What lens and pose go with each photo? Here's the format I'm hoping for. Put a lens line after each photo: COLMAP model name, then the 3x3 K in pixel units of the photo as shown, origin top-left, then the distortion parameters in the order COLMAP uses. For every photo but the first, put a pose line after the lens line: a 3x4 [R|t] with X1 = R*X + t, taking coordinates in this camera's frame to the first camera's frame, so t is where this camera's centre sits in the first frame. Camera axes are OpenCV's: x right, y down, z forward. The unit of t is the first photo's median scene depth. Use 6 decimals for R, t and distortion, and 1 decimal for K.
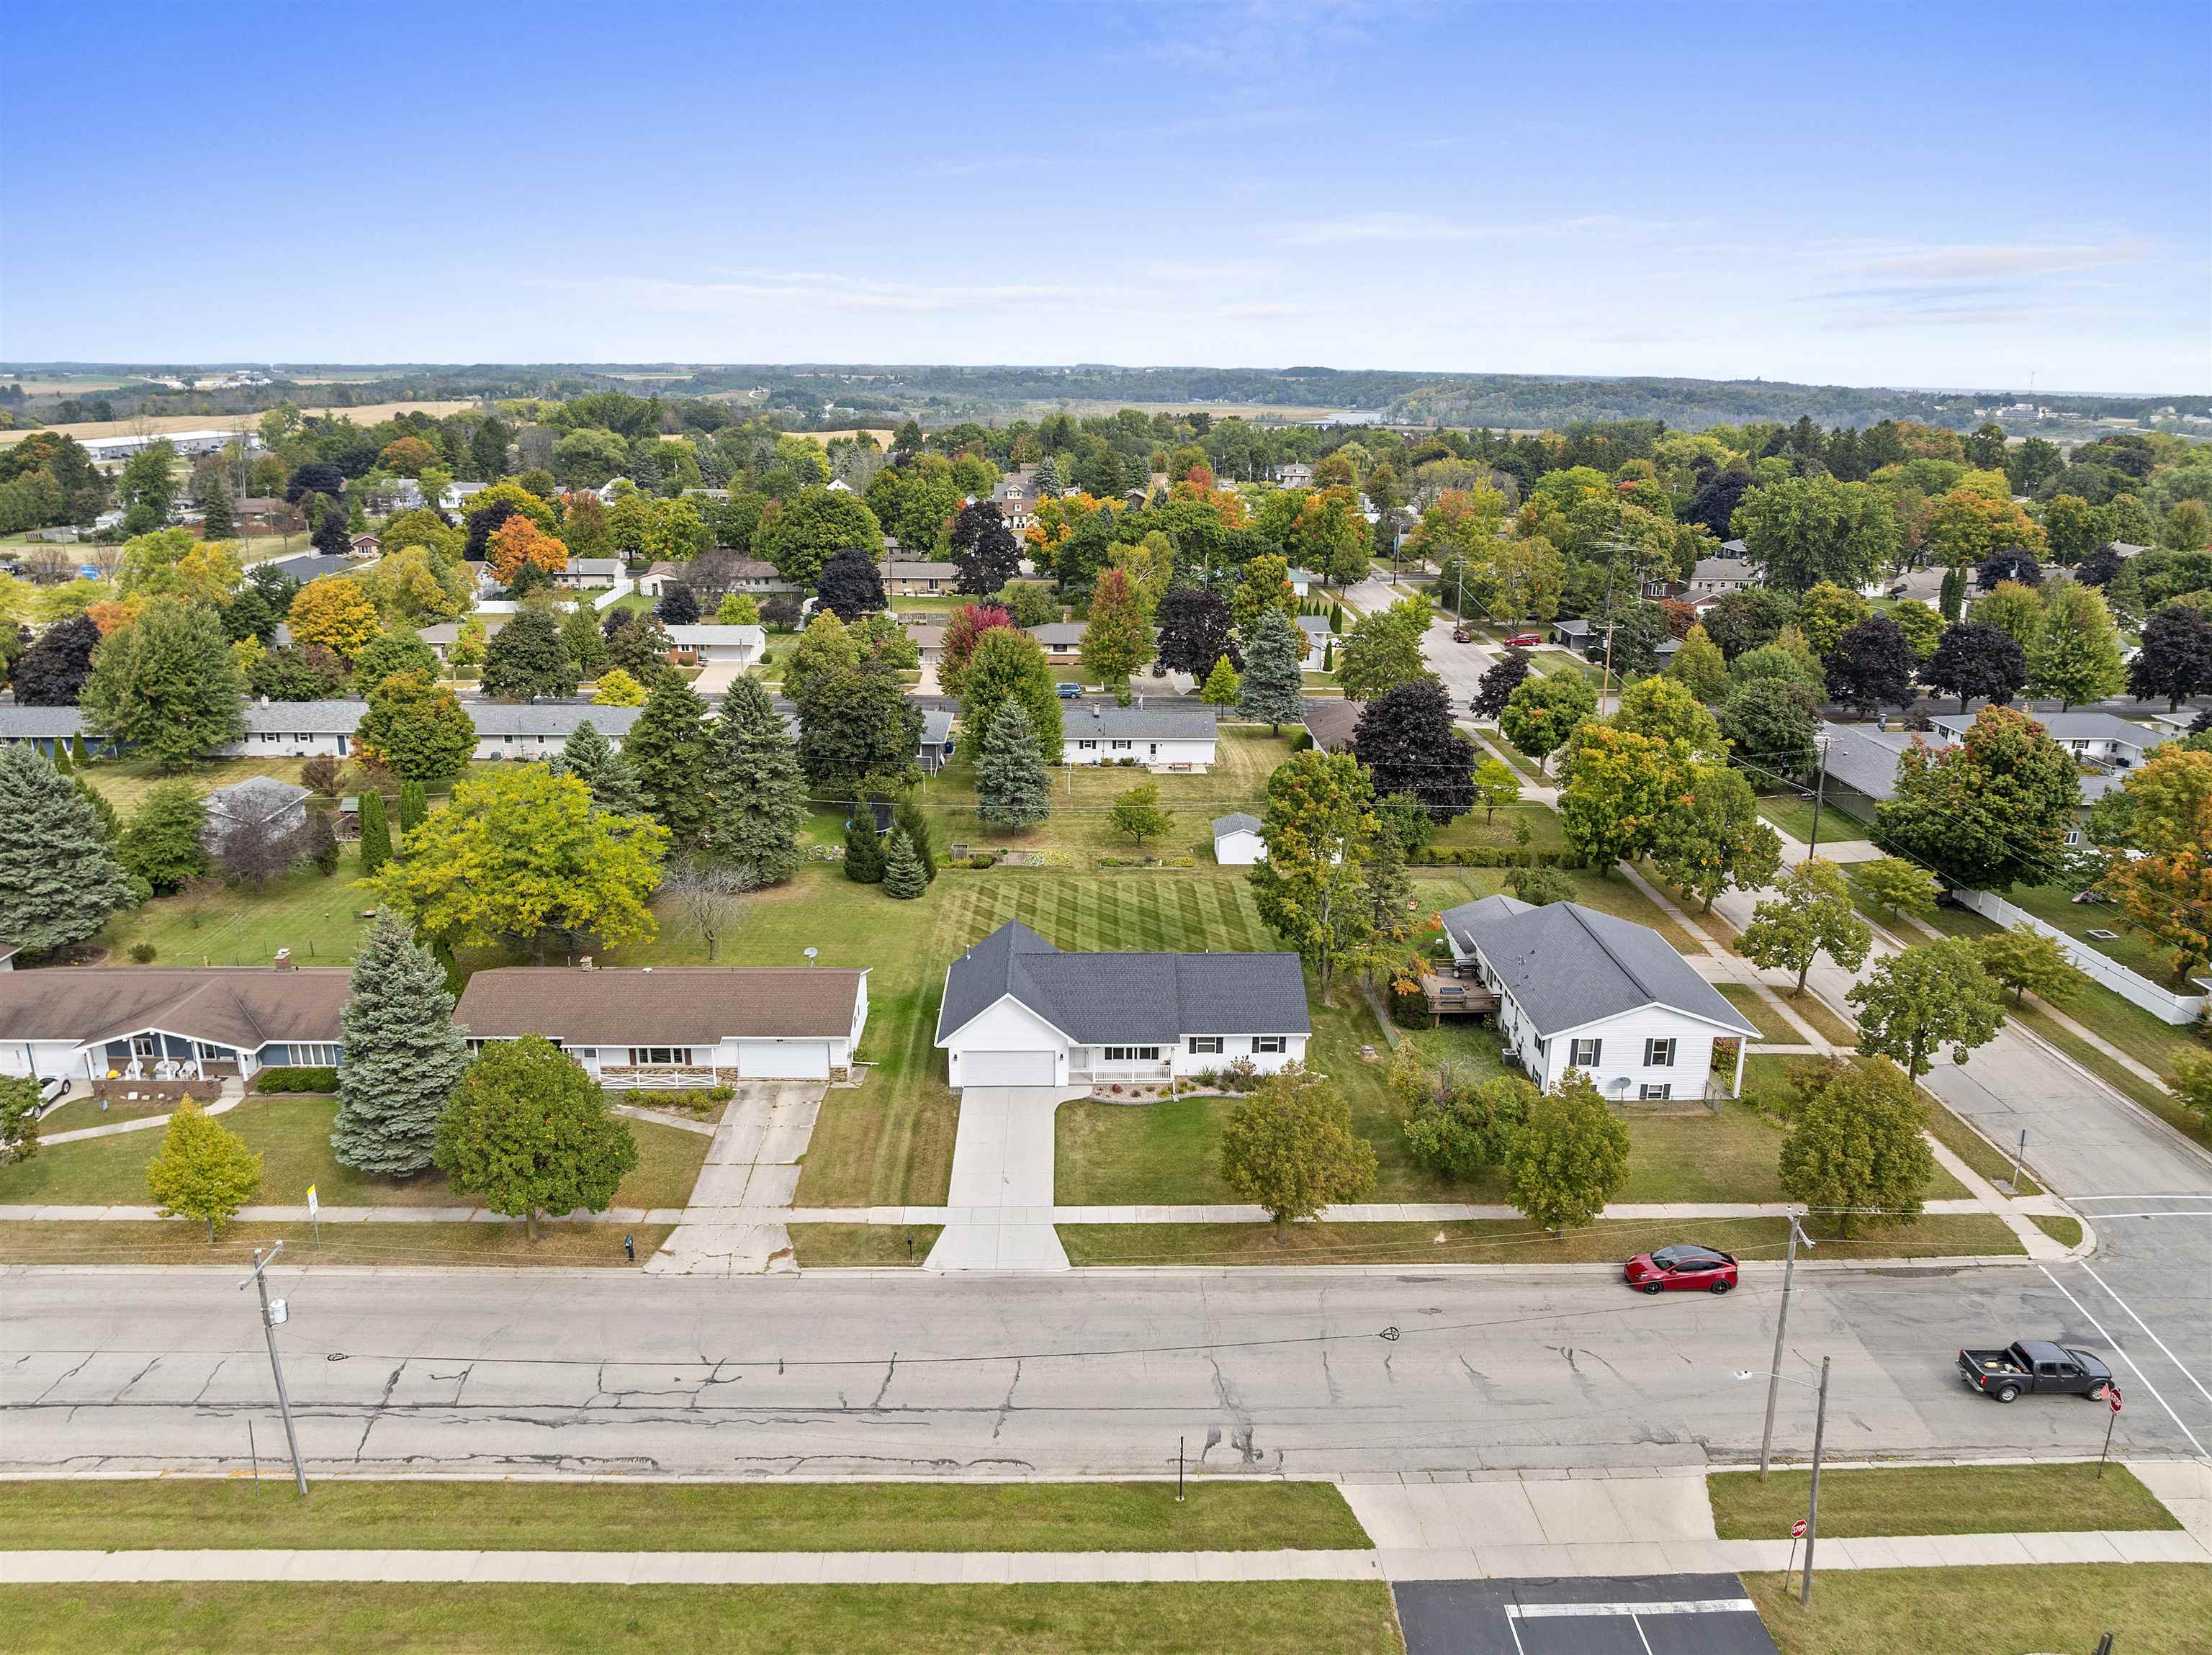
lens RADIAL K [[1562.9, 0, 1102.6], [0, 1562.9, 820.5], [0, 0, 1]] dist [-0.037327, 0.001973]
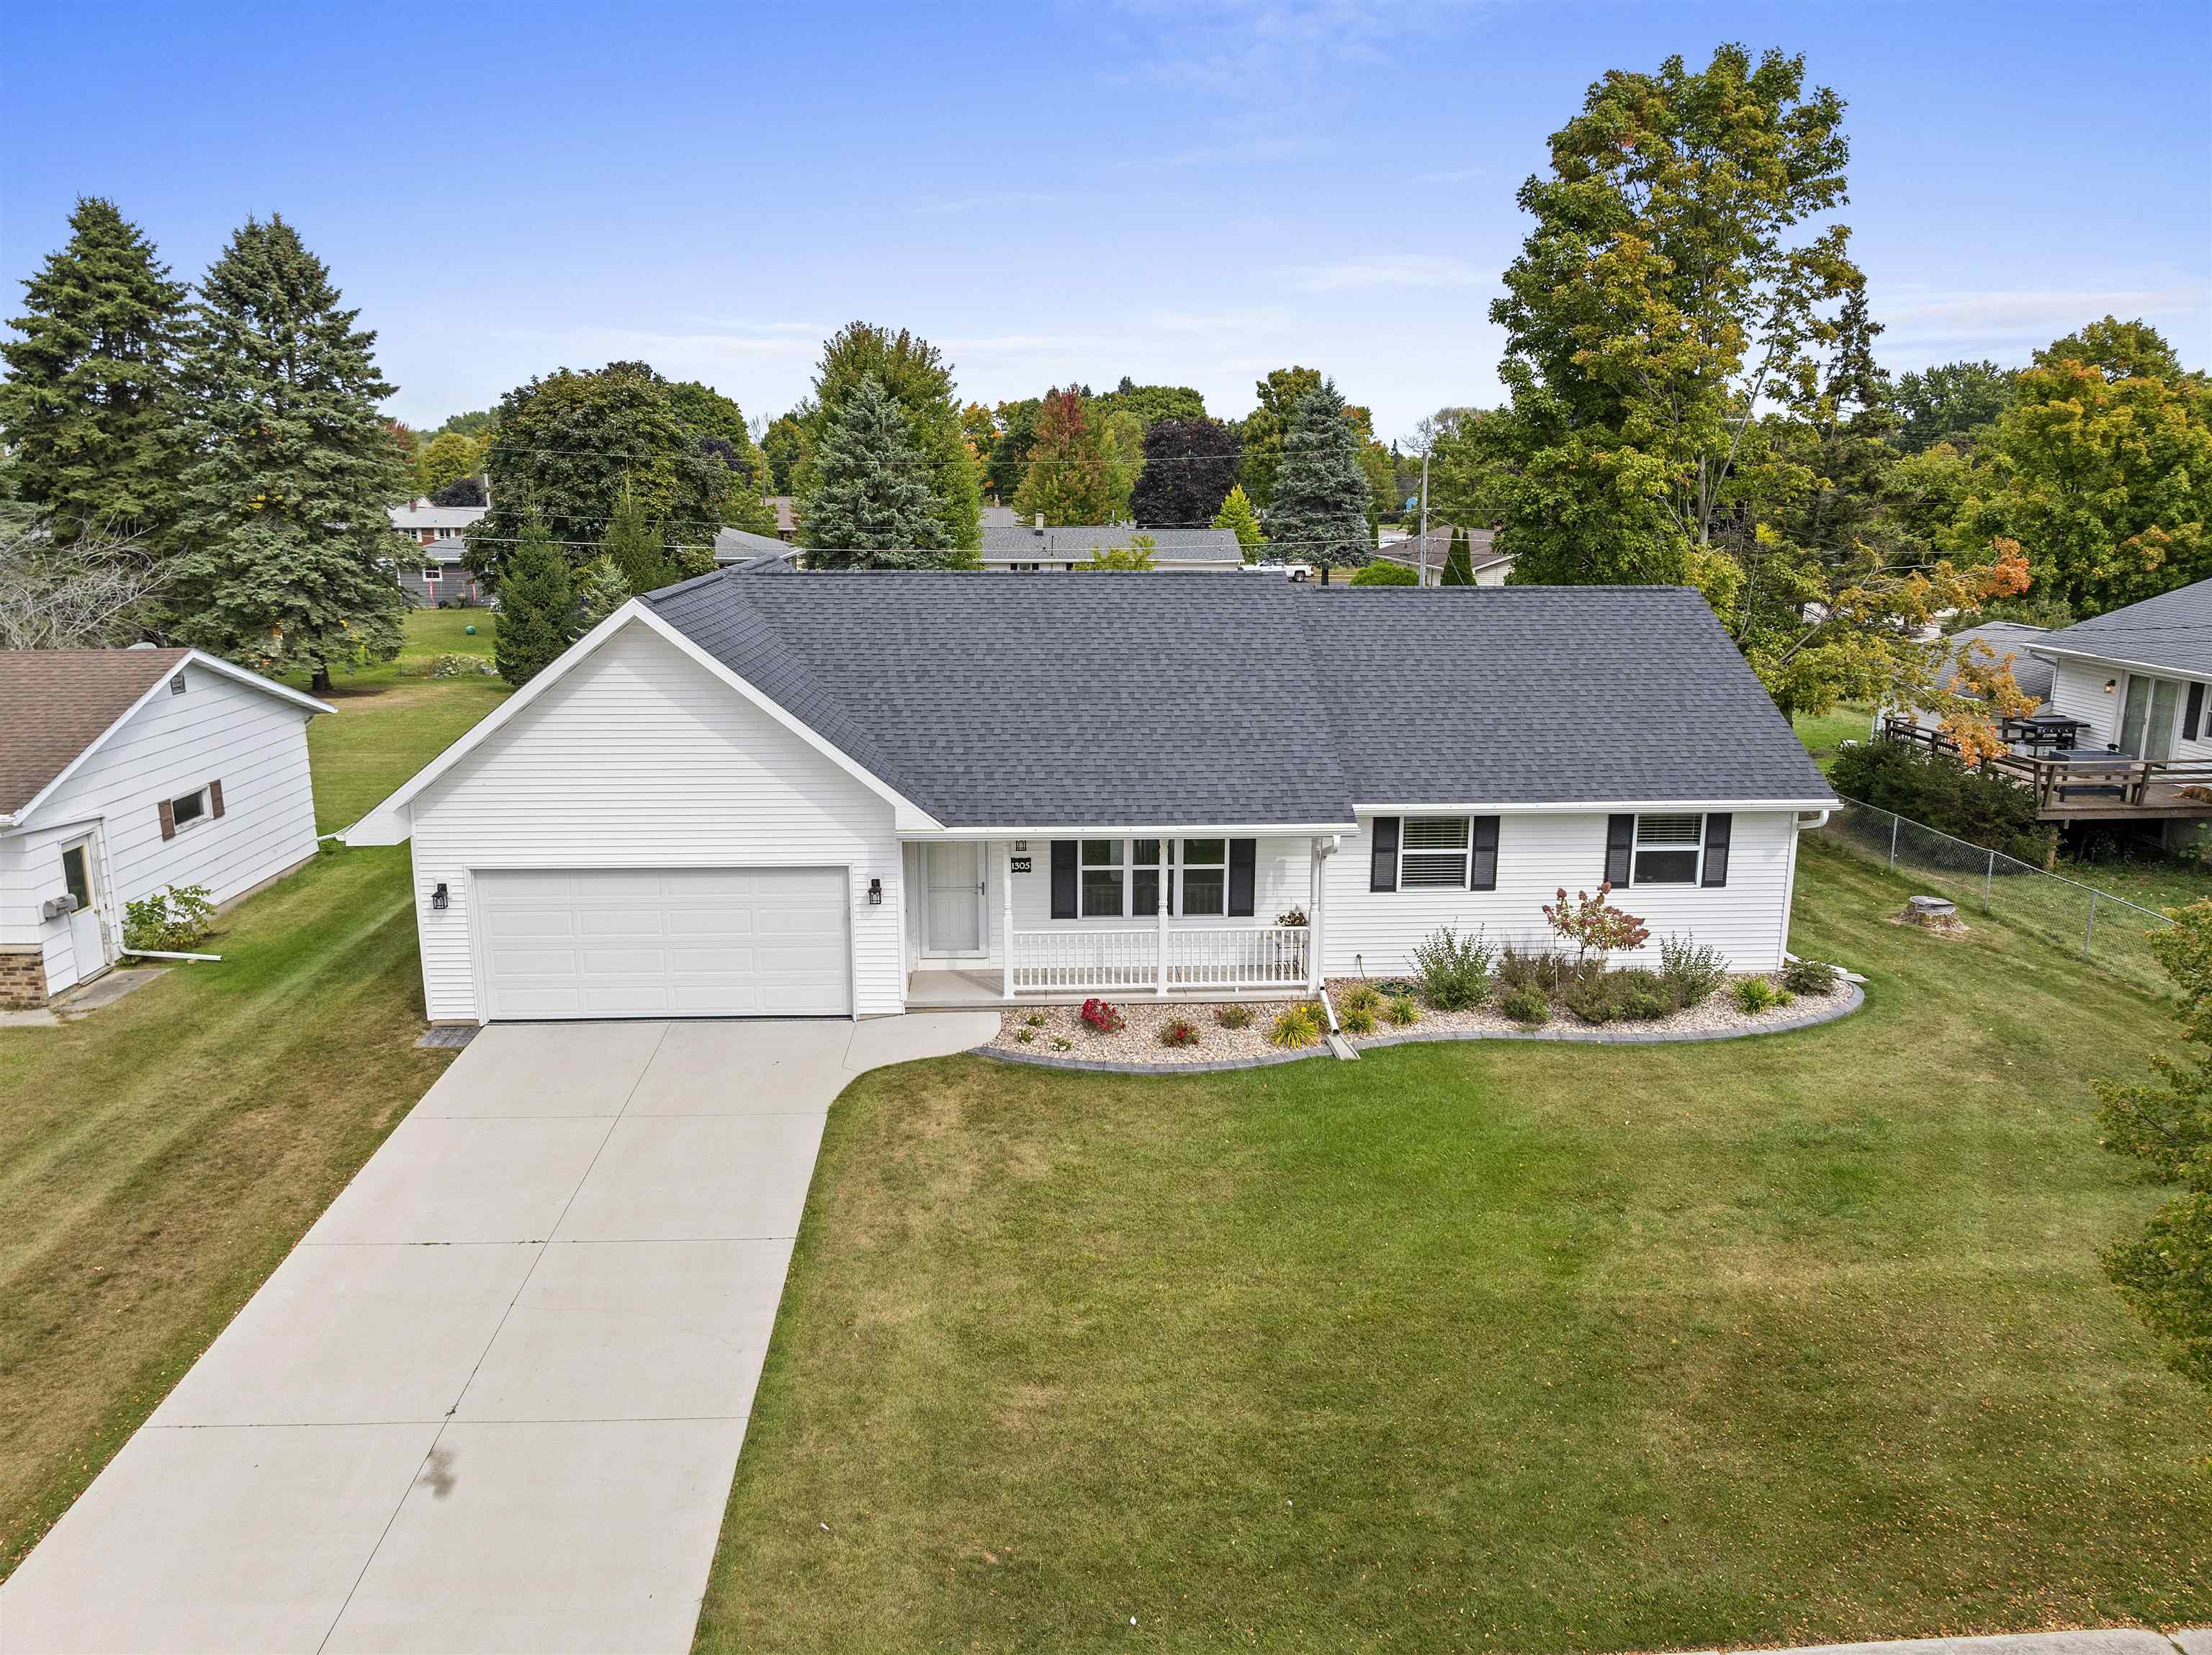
lens RADIAL K [[1562.9, 0, 1102.6], [0, 1562.9, 820.5], [0, 0, 1]] dist [-0.037327, 0.001973]
pose [[0.999497, -0.011933, 0.029376, 0.002617], [0.013884, 0.997649, -0.067109, 0.155684], [-0.028506, 0.067483, 0.997313, 0.743817]]
